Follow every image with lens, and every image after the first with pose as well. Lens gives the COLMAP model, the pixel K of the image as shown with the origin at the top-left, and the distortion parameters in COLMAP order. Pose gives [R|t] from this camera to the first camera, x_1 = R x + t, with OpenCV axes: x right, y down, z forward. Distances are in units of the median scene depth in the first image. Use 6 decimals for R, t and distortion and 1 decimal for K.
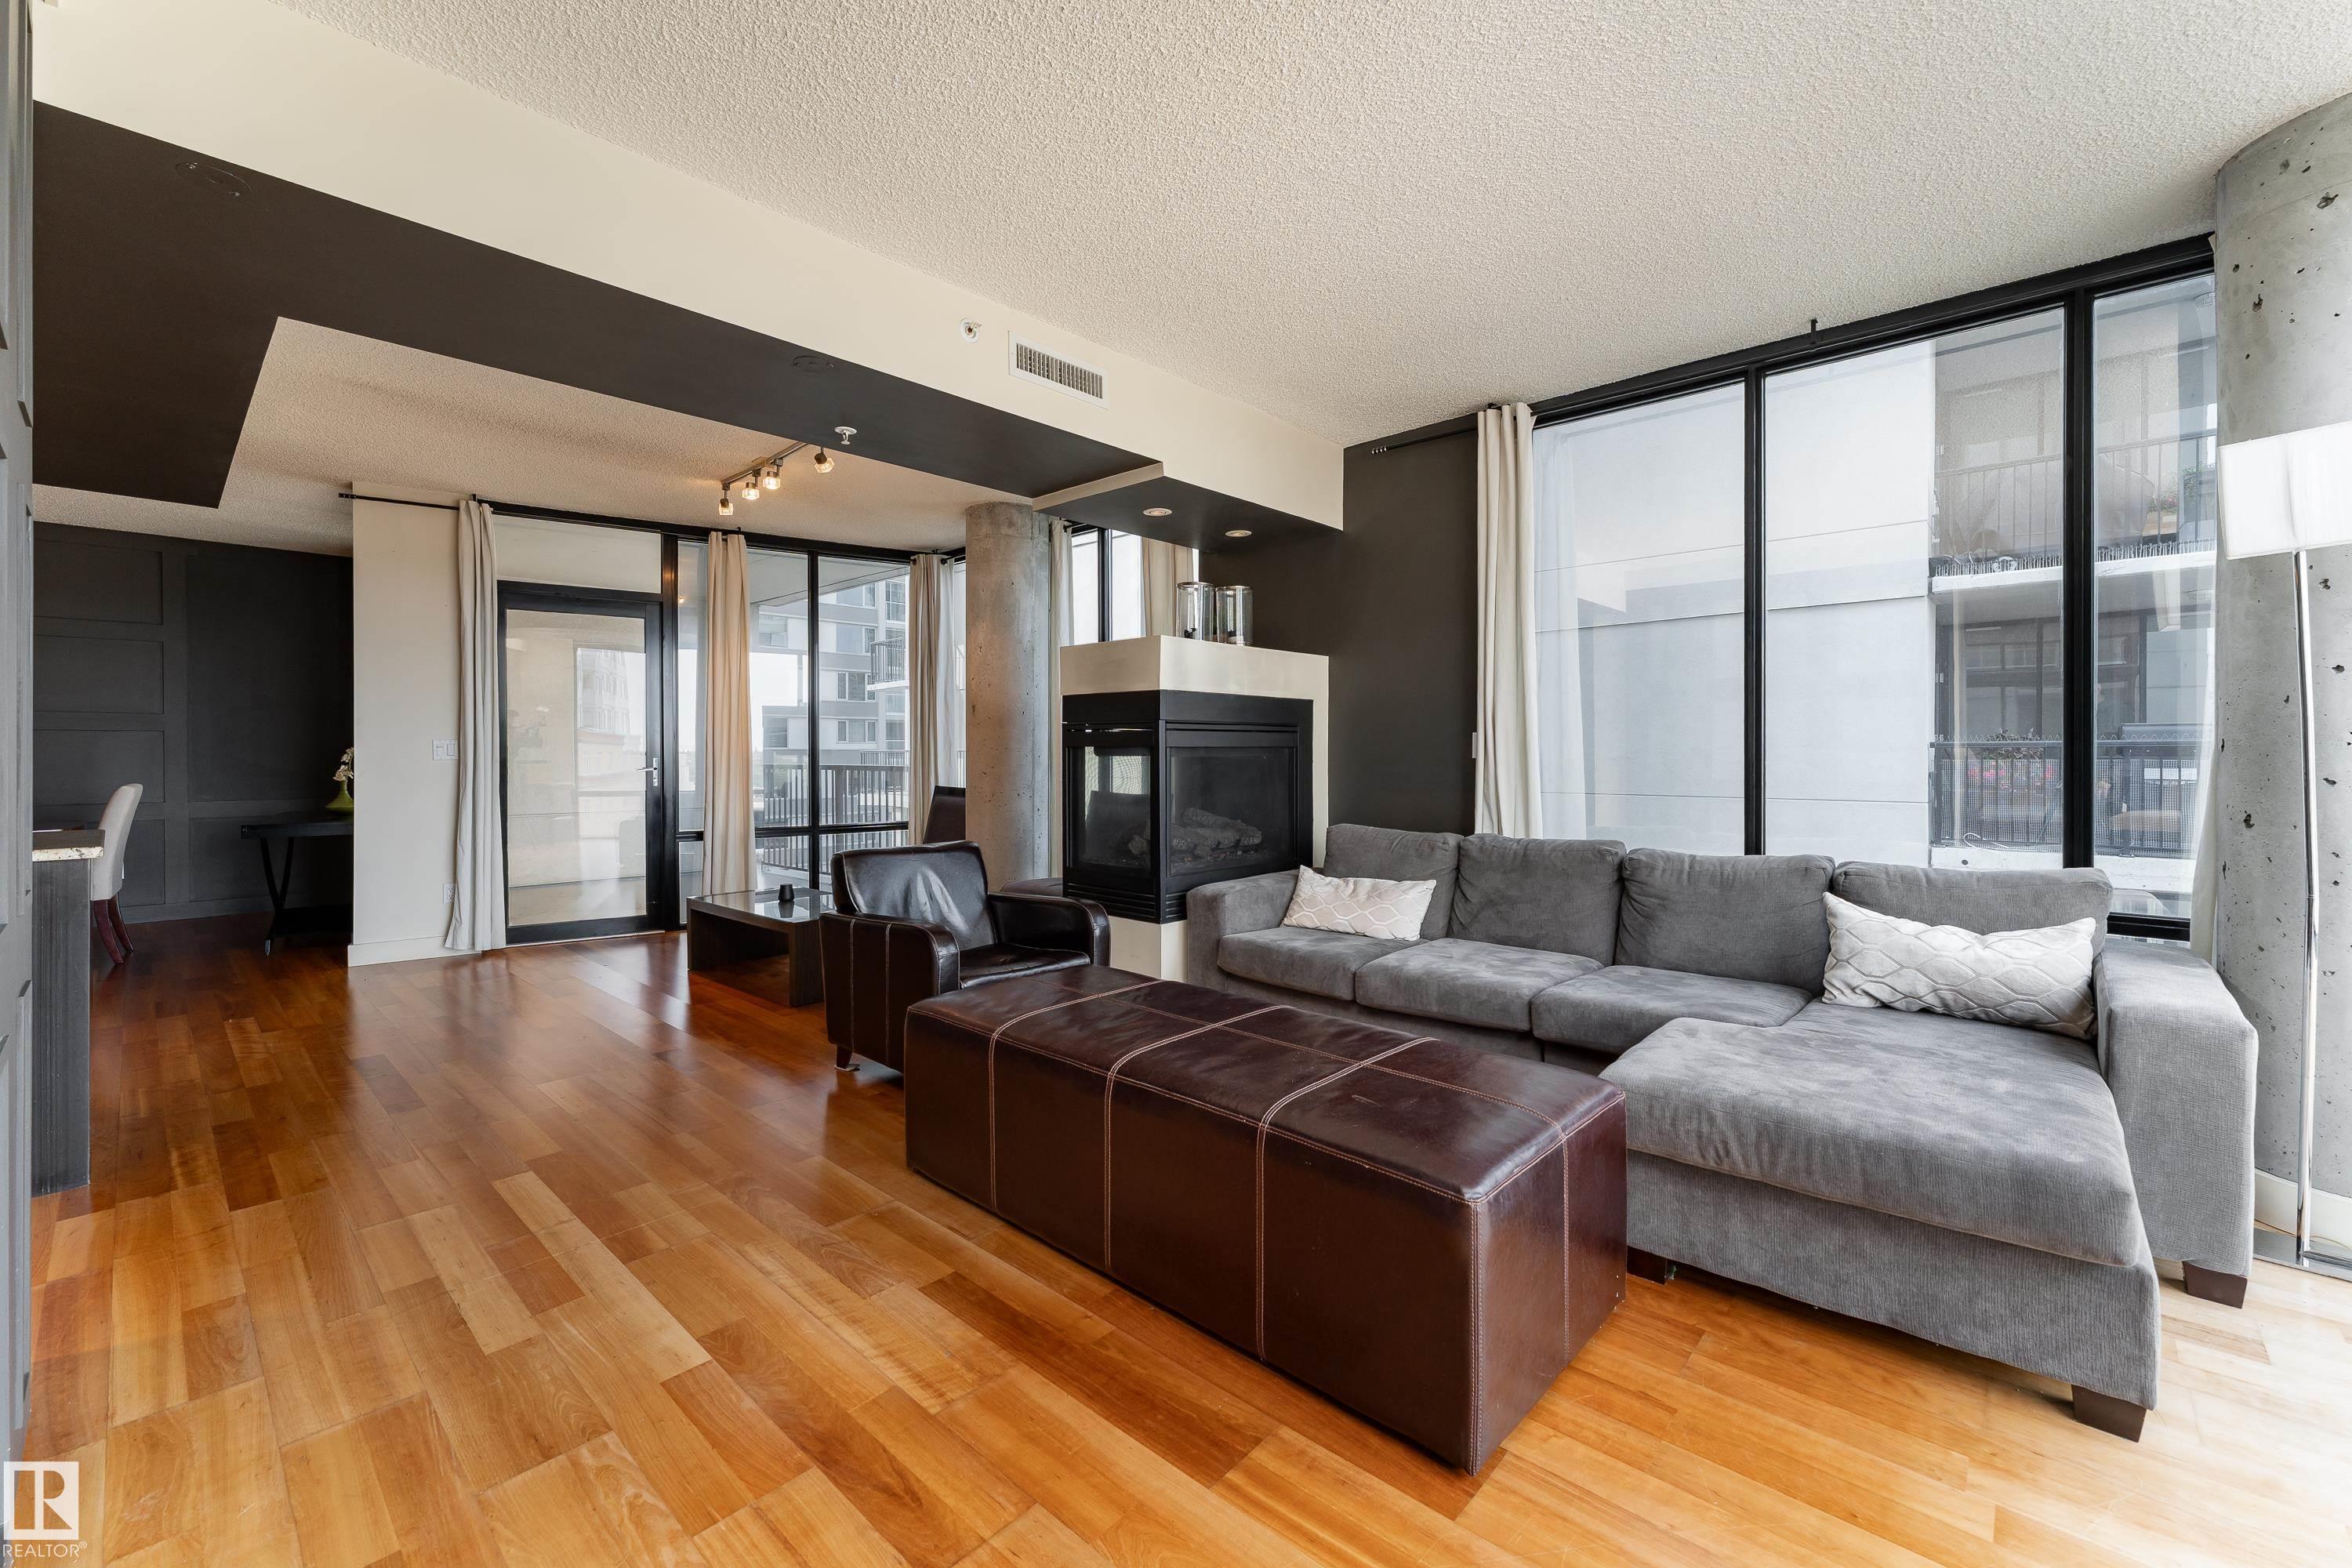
lens RADIAL K [[961.7, 0, 1223.1], [0, 961.7, 747.2], [0, 0, 1]] dist [0.002266, -0.000922]
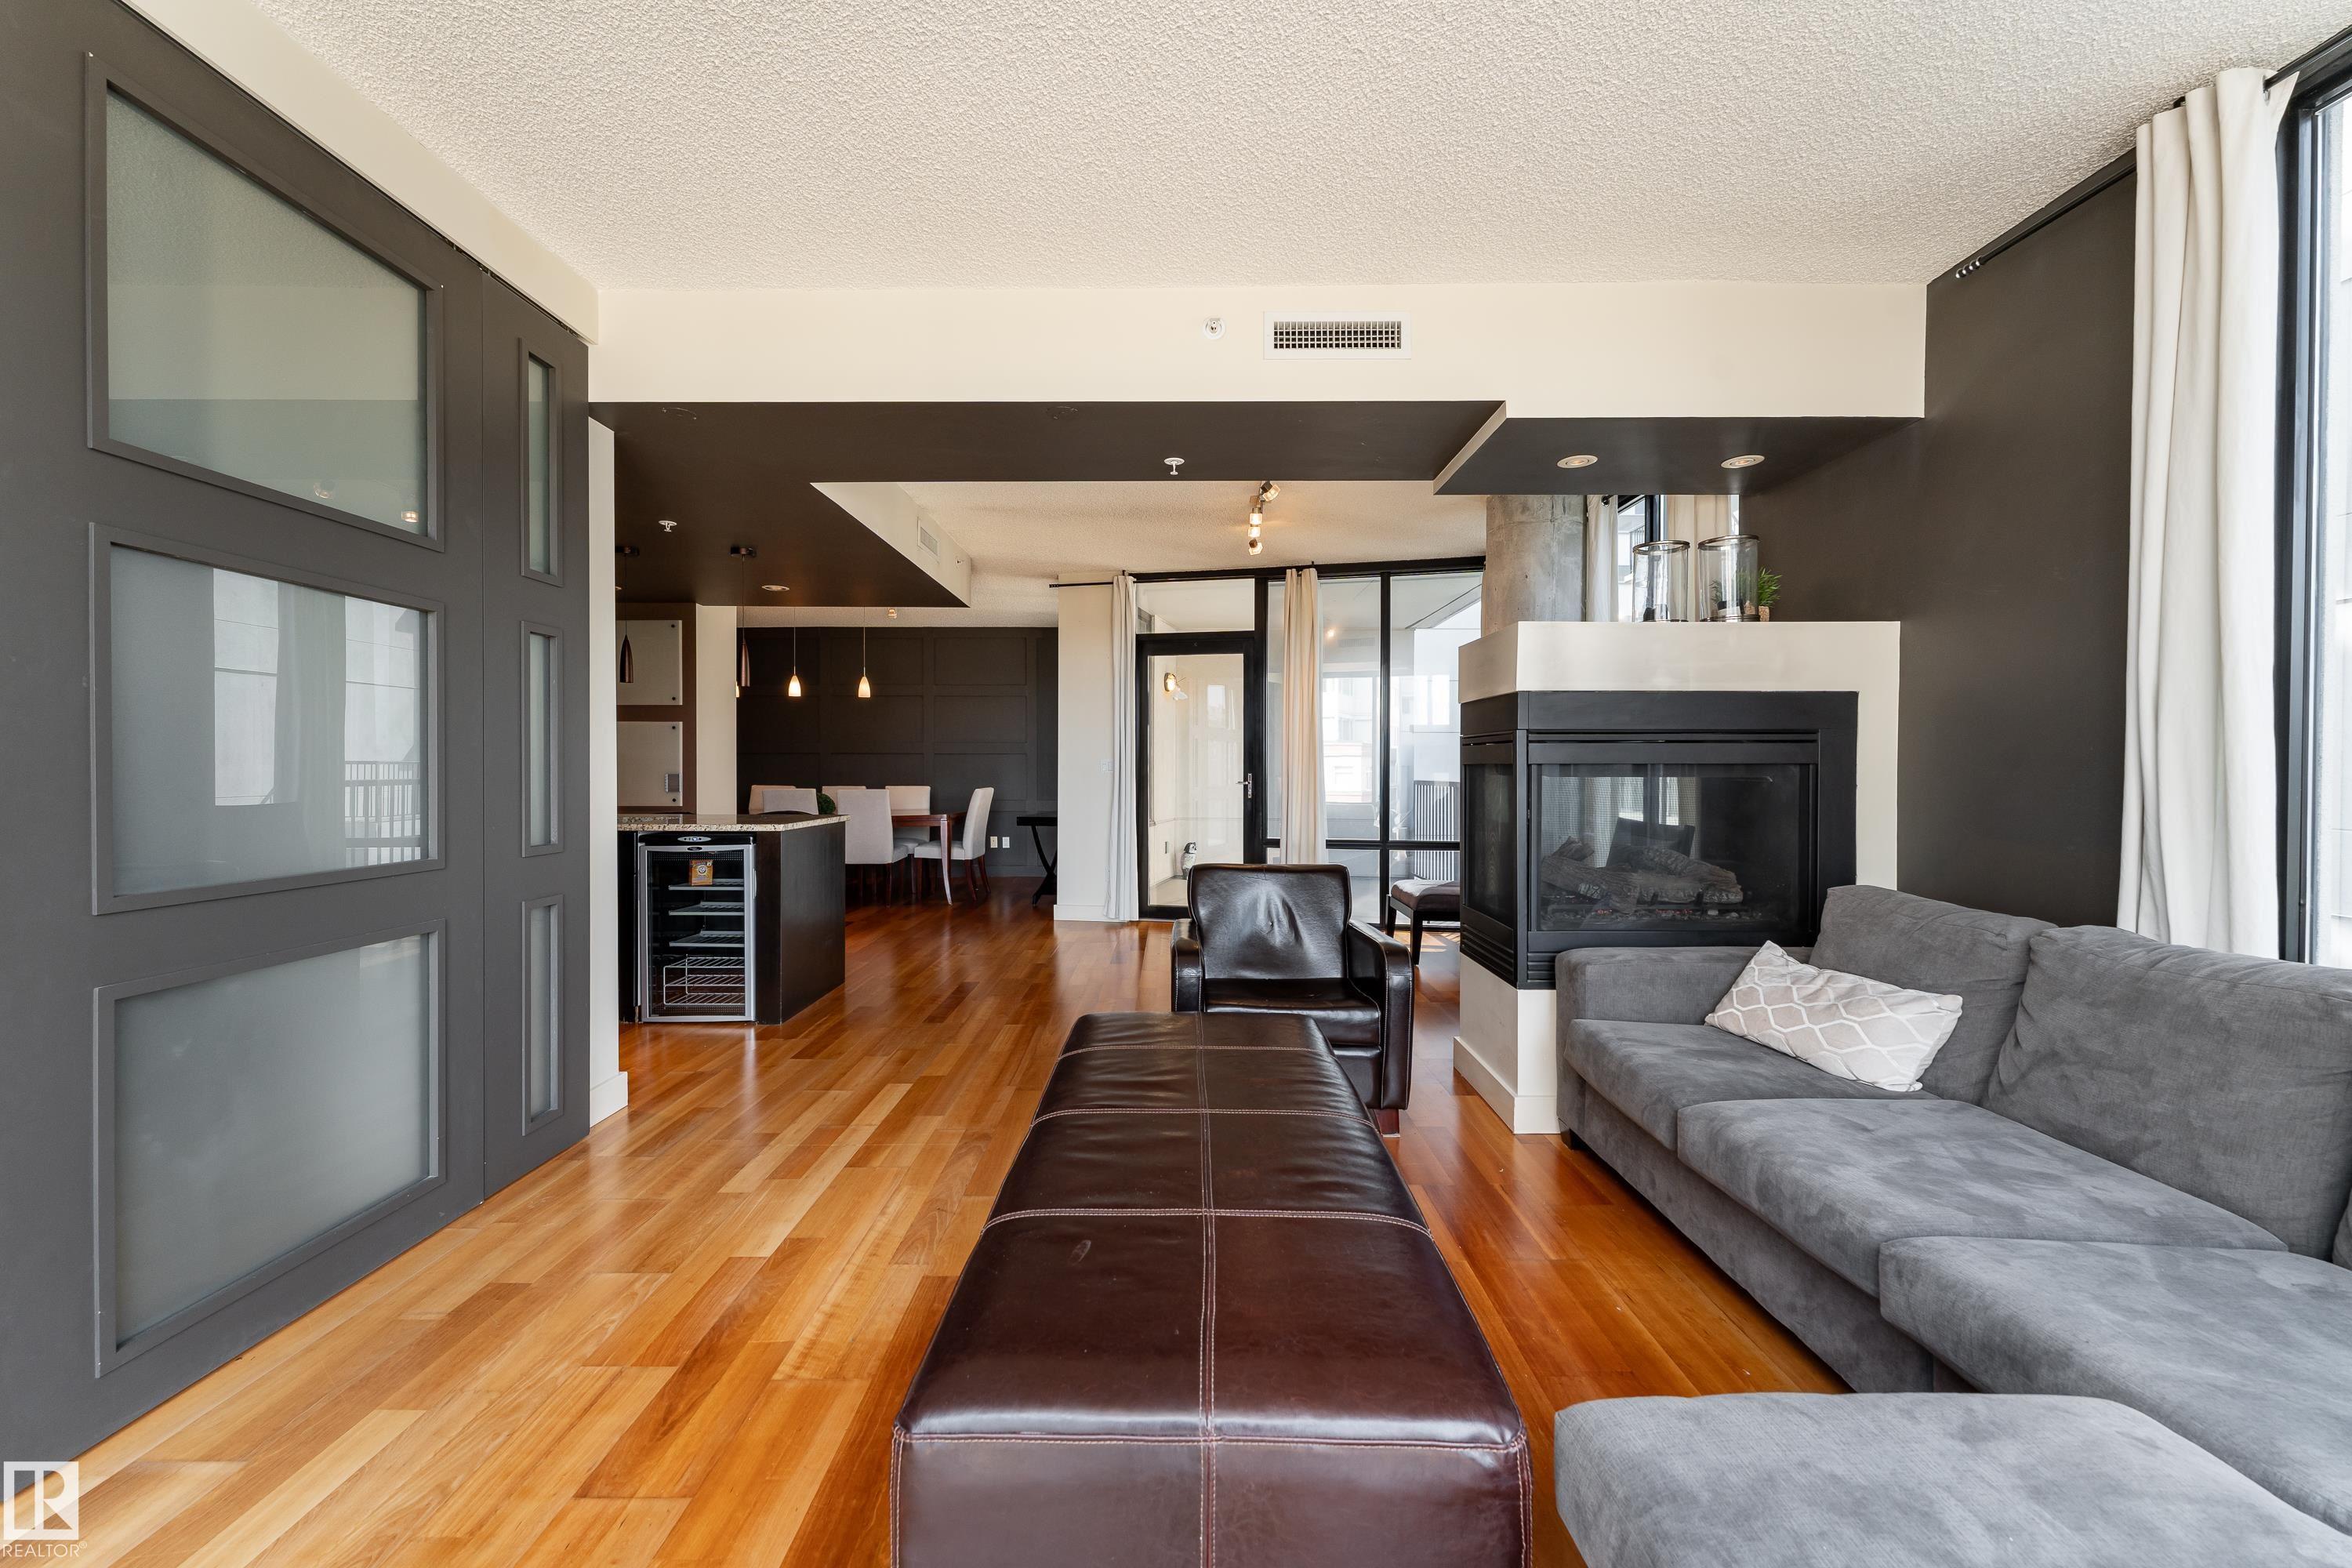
lens RADIAL K [[961.7, 0, 1169.8], [0, 961.7, 774.9], [0, 0, 1]] dist [0.002266, -0.000922]
pose [[0.655542, 0.008594, -0.755110, 0.342756], [0.000284, 0.999932, 0.011628, -0.000857], [0.755158, -0.007837, 0.655495, 0.267824]]
